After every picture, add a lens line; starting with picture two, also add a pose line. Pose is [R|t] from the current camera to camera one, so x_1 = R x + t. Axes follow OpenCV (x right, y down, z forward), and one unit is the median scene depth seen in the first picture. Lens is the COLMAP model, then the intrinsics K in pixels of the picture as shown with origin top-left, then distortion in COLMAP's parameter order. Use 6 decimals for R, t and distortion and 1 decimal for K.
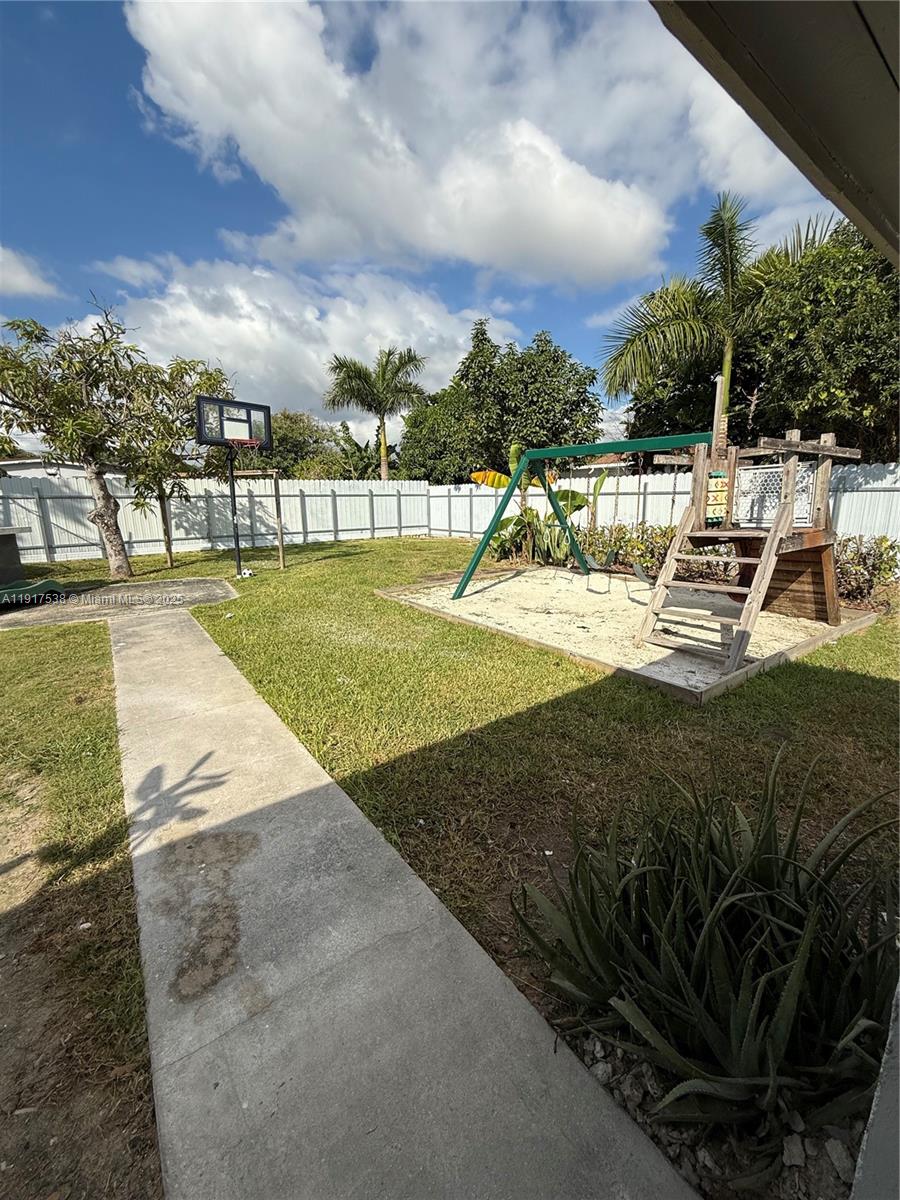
lens RADIAL K [[479.8, 0, 452.5], [0, 479.8, 604.8], [0, 0, 1]] dist [-0.002498, 0.000789]
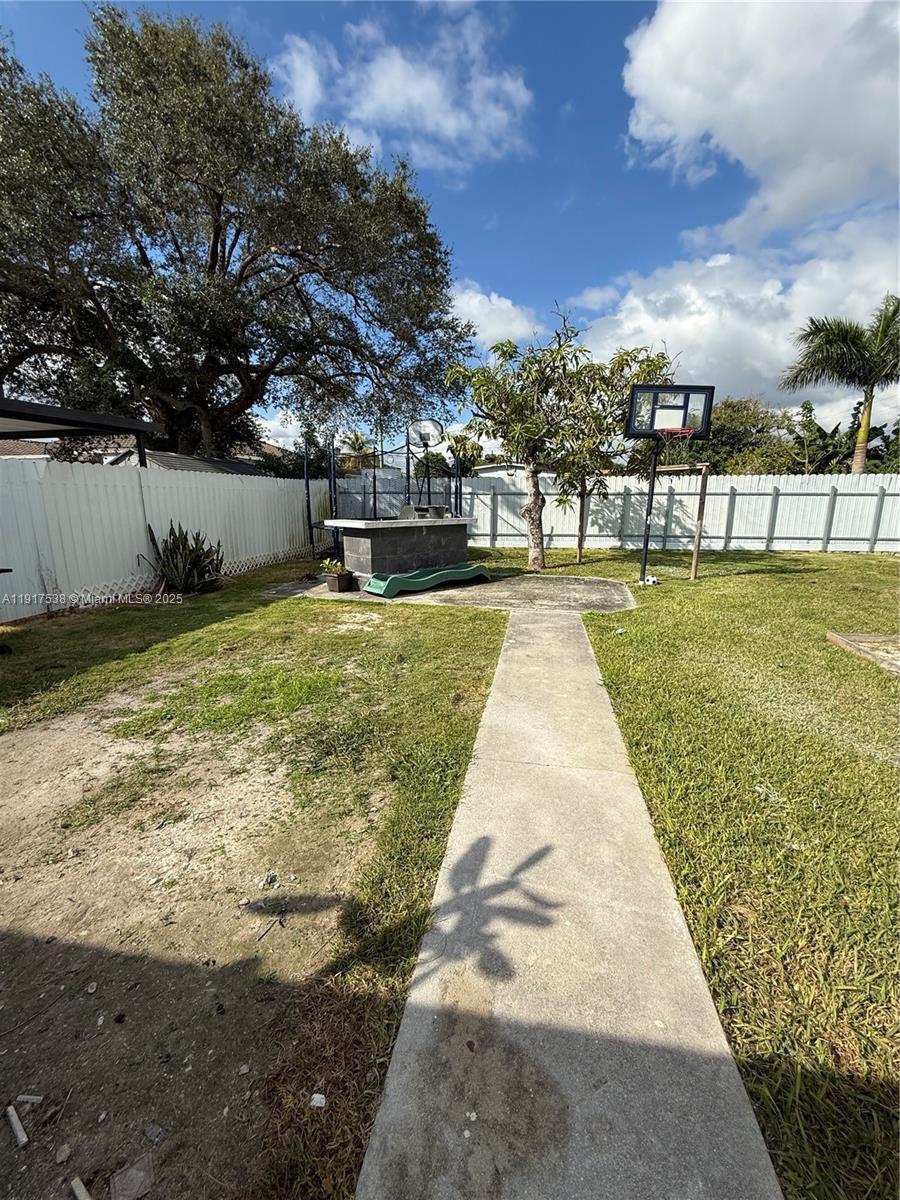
lens RADIAL K [[479.8, 0, 457.4], [0, 479.8, 593.2], [0, 0, 1]] dist [-0.002498, 0.000789]
pose [[0.696724, 0.152991, -0.700835, -0.058222], [-0.166204, 0.984835, 0.049759, -0.031009], [0.697820, 0.081813, 0.711586, 0.136322]]
